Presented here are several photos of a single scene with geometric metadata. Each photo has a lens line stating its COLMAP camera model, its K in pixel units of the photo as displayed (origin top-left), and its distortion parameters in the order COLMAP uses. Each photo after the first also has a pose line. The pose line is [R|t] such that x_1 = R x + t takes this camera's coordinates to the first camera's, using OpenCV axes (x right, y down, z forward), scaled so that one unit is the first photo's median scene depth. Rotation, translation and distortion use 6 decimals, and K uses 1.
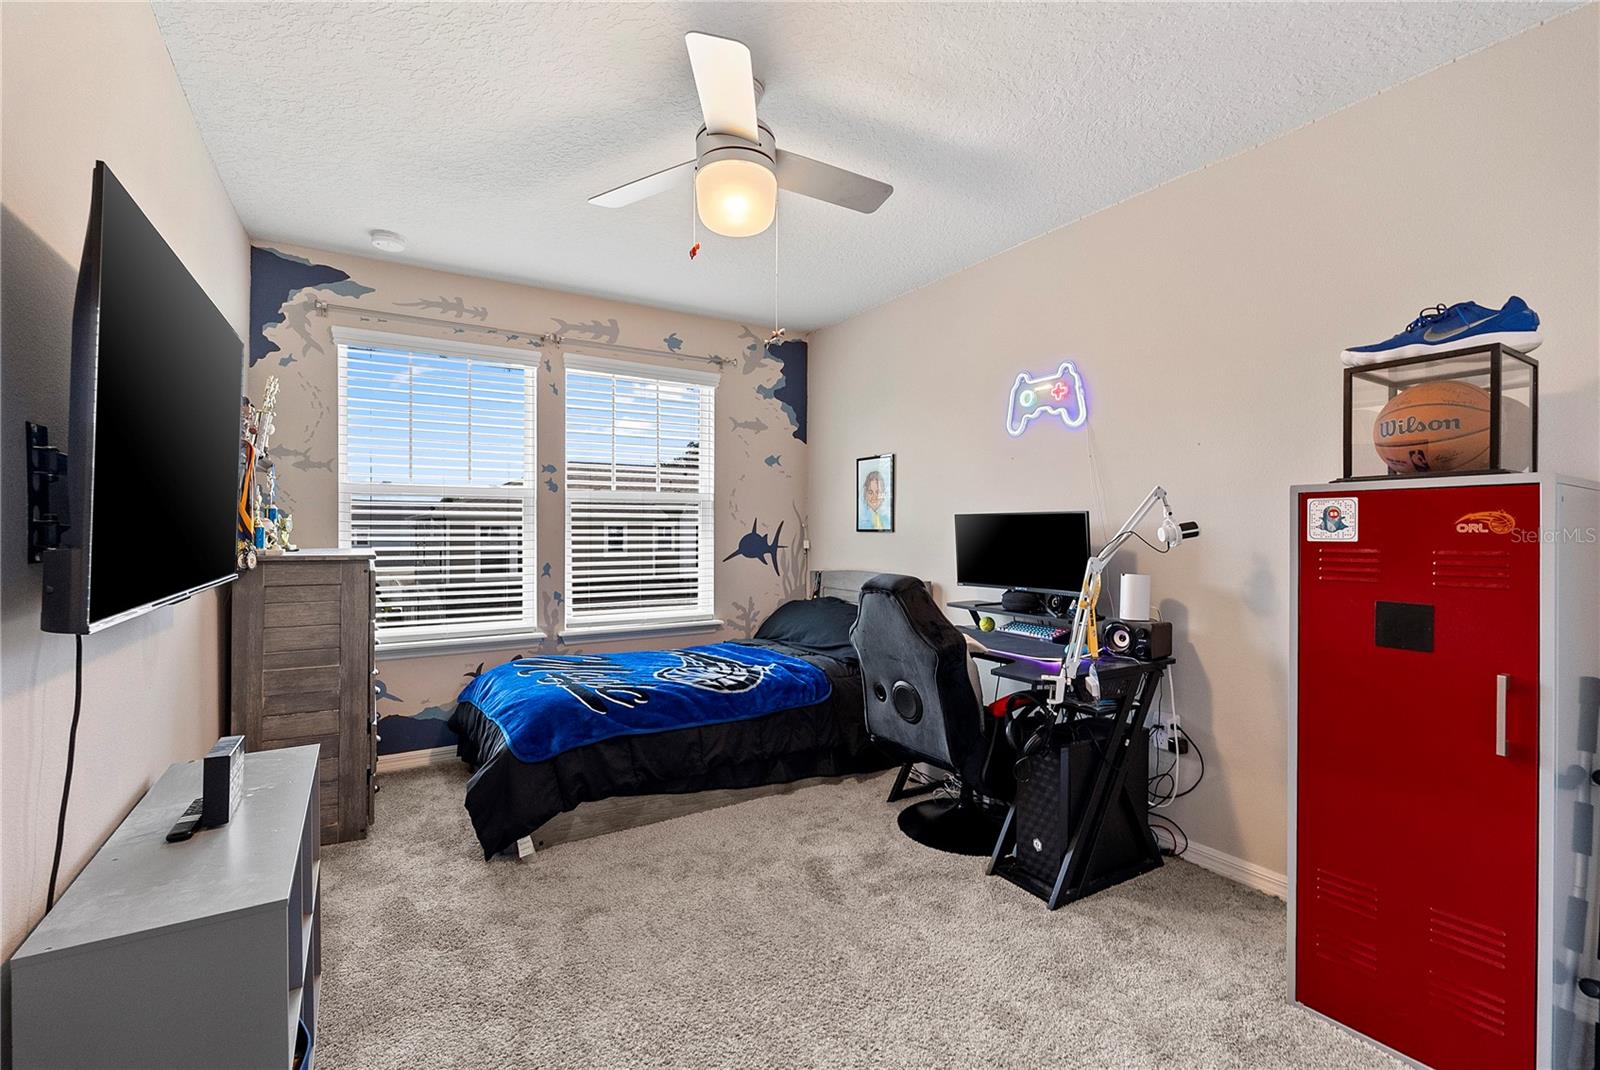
lens RADIAL K [[711.8, 0, 800.1], [0, 711.8, 530.4], [0, 0, 1]] dist [-0.005667, -0.000040]
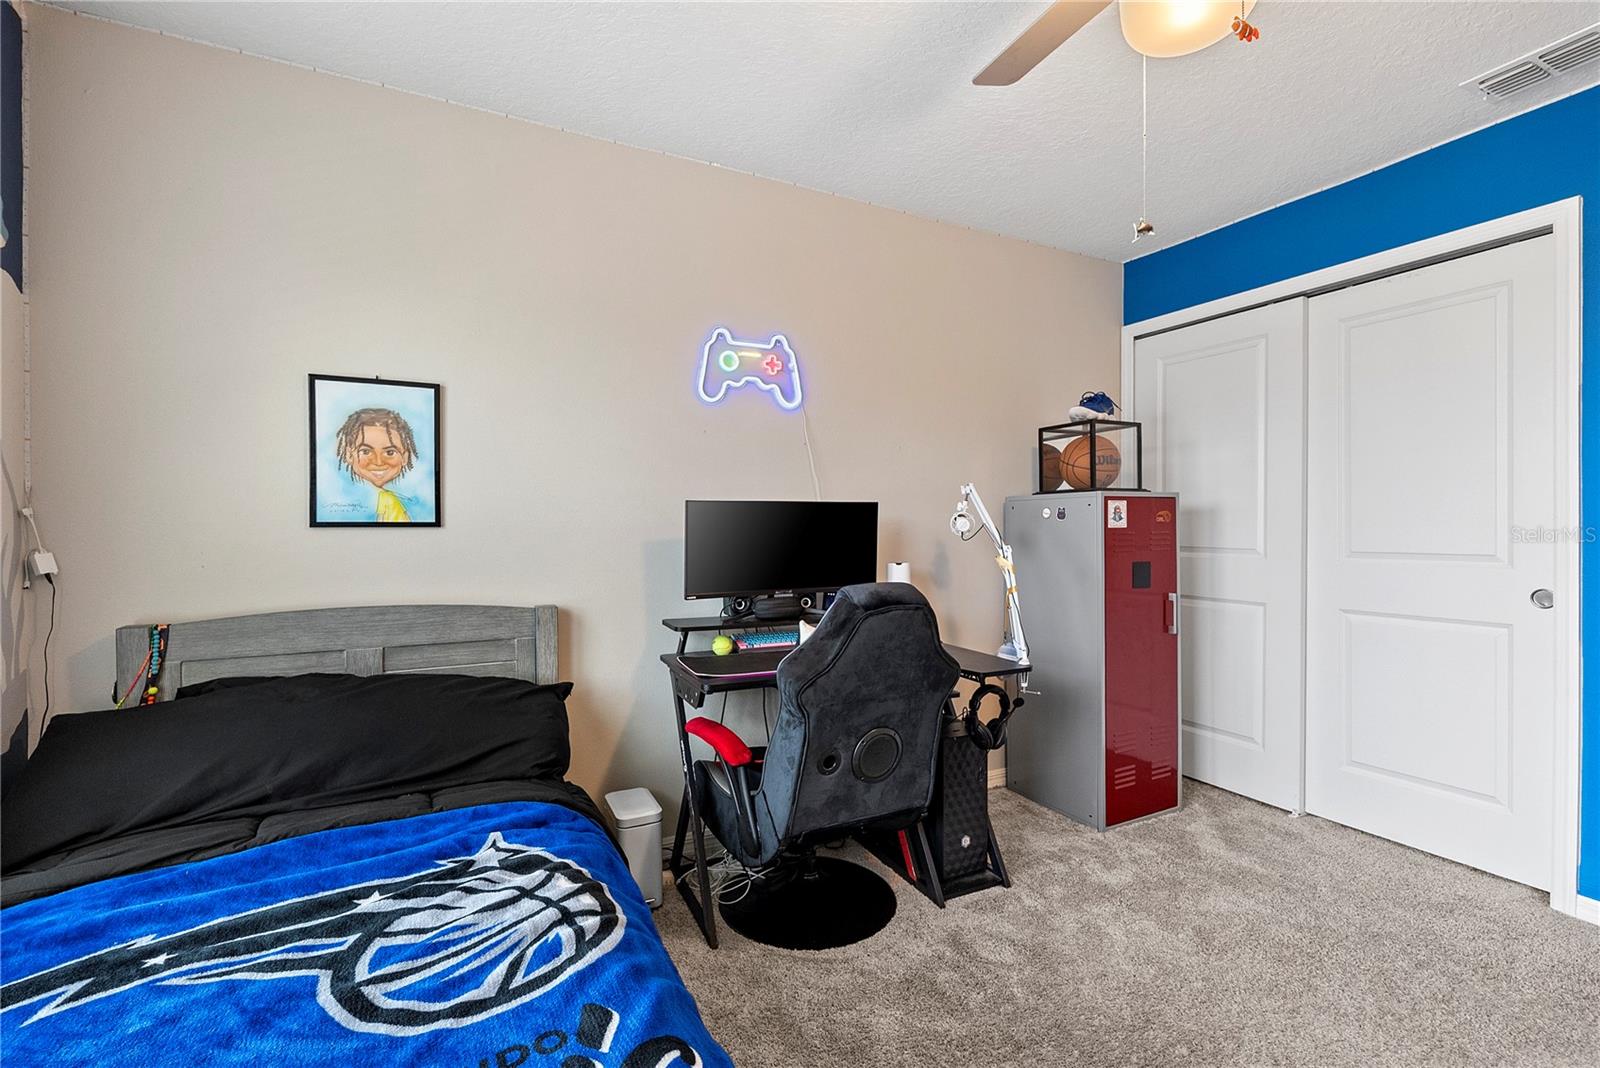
lens RADIAL K [[711.8, 0, 803.2], [0, 711.8, 528.5], [0, 0, 1]] dist [-0.005667, -0.000040]
pose [[0.081779, -0.008428, 0.996615, -0.489985], [0.005260, 0.999954, 0.008025, 0.000596], [-0.996637, 0.004586, 0.081819, 0.849037]]
